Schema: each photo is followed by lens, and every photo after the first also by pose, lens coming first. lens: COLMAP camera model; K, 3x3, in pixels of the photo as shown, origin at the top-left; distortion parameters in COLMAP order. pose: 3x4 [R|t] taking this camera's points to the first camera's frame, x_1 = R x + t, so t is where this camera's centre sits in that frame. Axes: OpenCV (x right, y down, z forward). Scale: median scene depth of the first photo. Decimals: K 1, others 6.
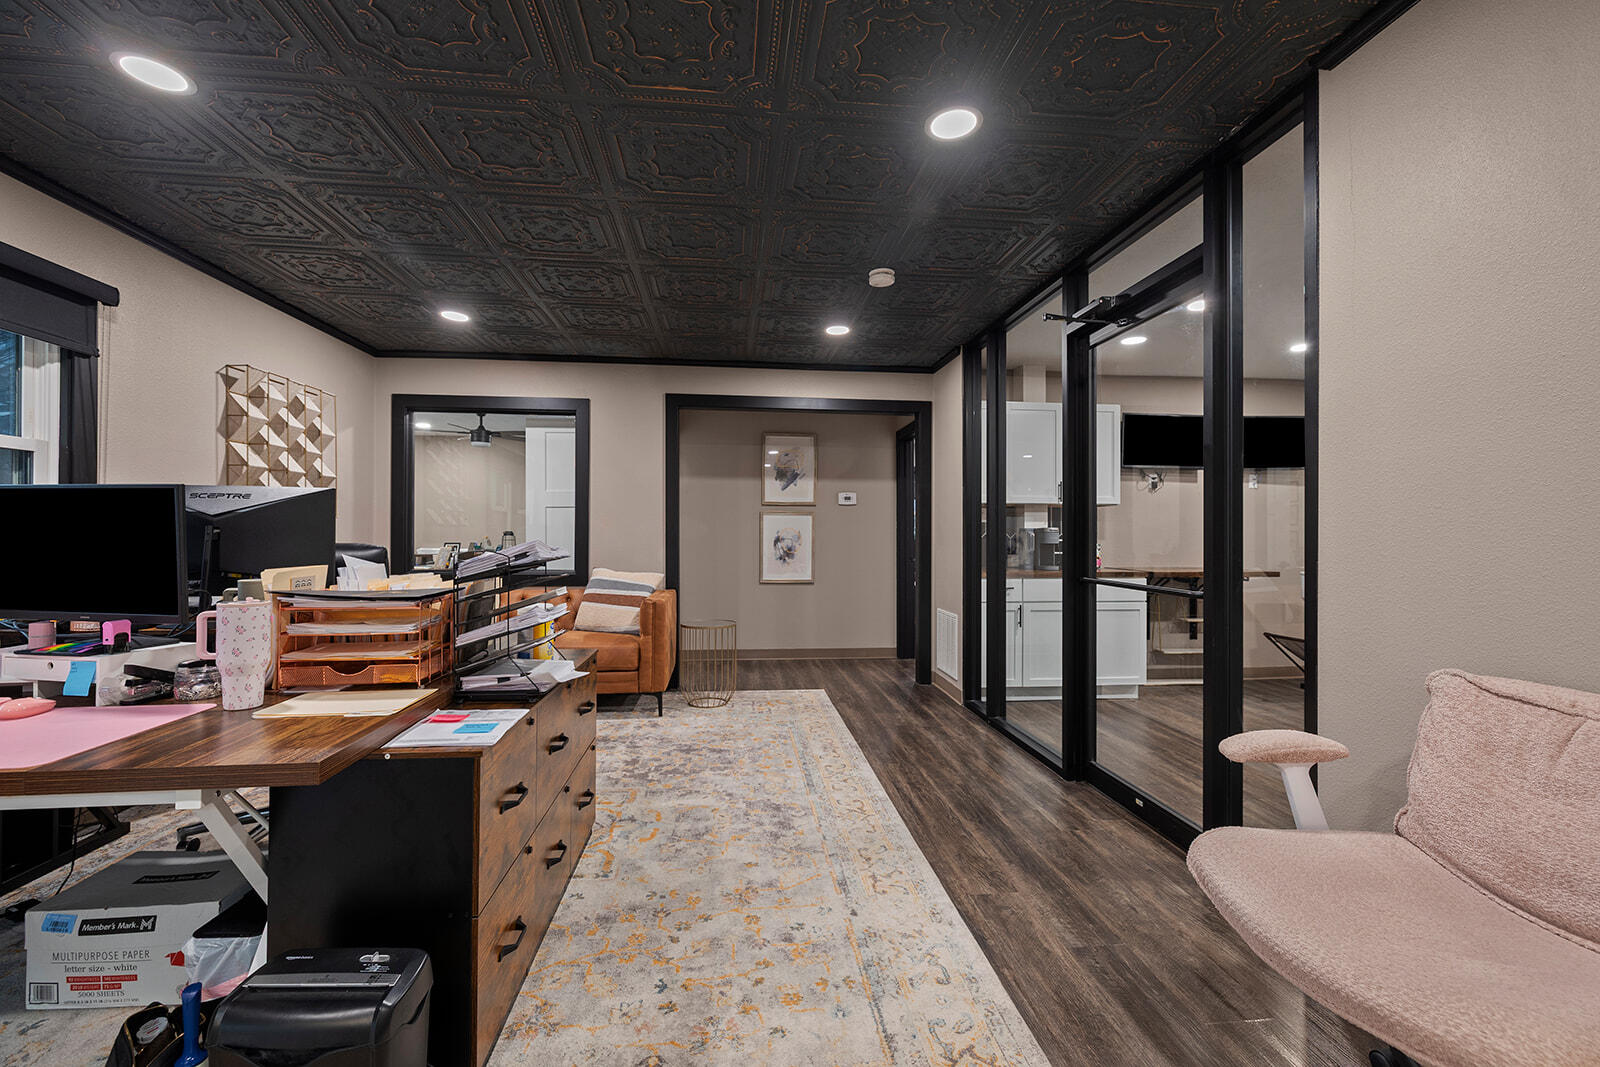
lens RADIAL K [[682.0, 0, 800.0], [0, 682.0, 533.5], [0, 0, 1]] dist [-0.000016, -0.000035]
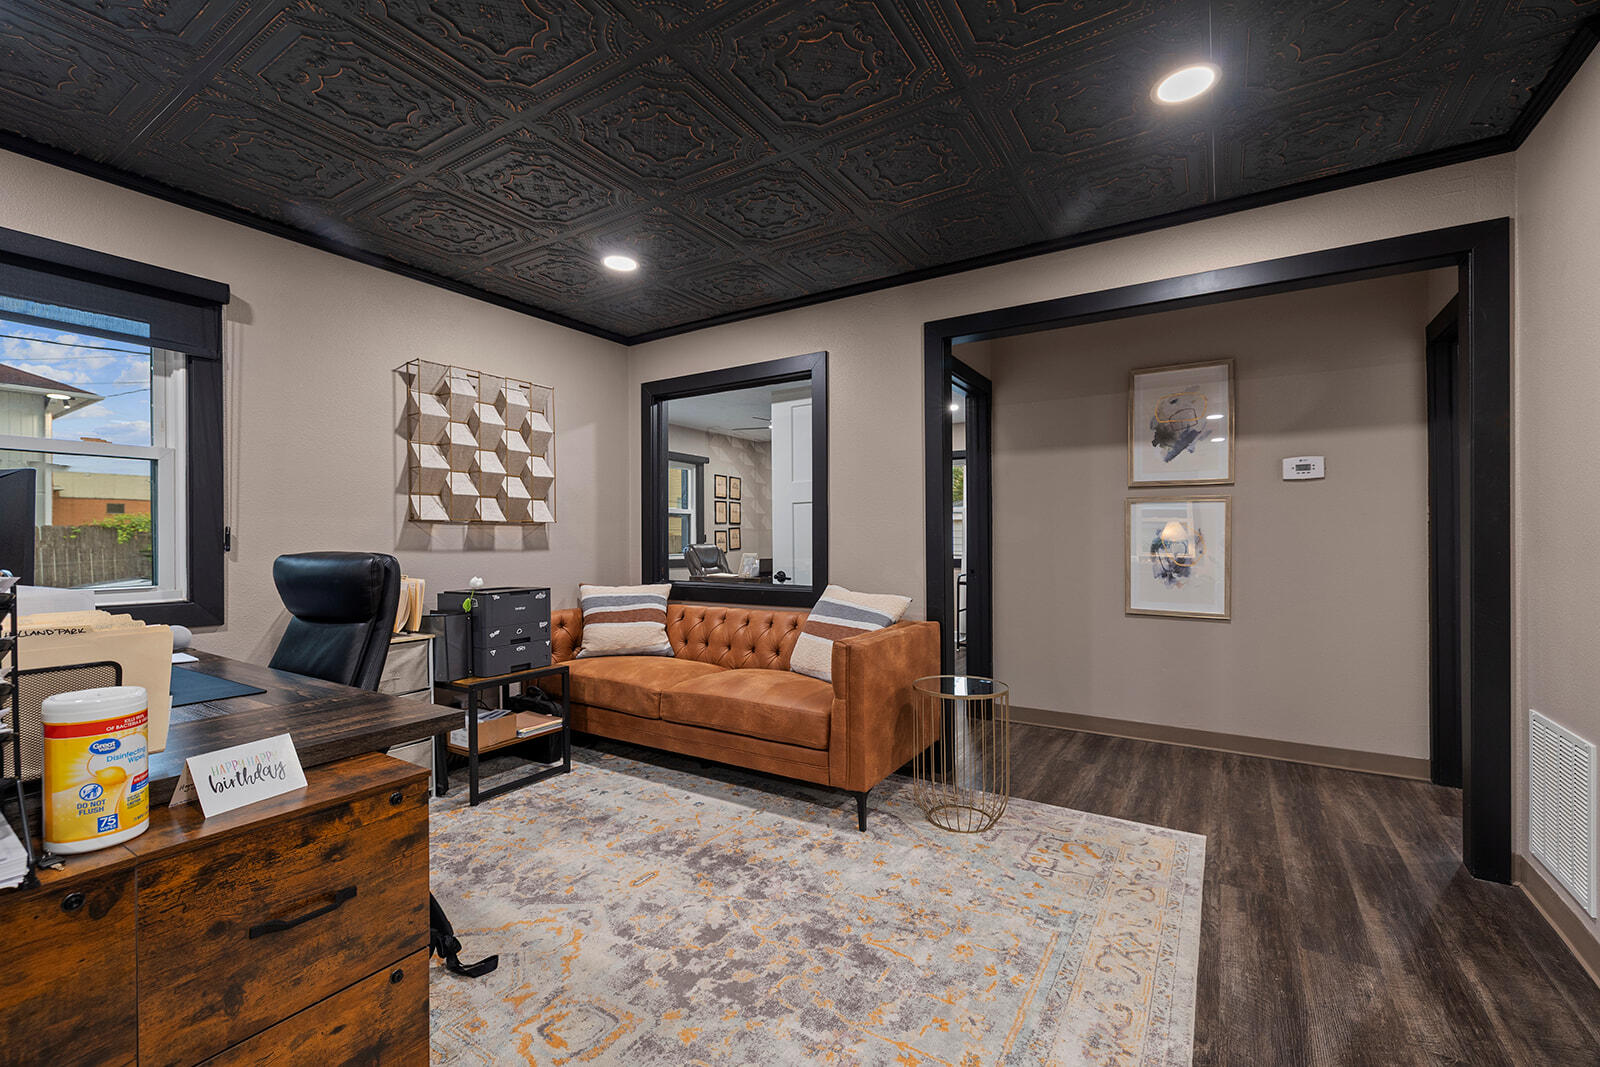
lens RADIAL K [[674.6, 0, 798.4], [0, 674.6, 541.0], [0, 0, 1]] dist [-0.000540, -0.000052]
pose [[0.779994, -0.005276, -0.625765, 0.130738], [0.008679, 0.999959, 0.002387, 0.002777], [0.625727, -0.007293, 0.780008, 0.472073]]
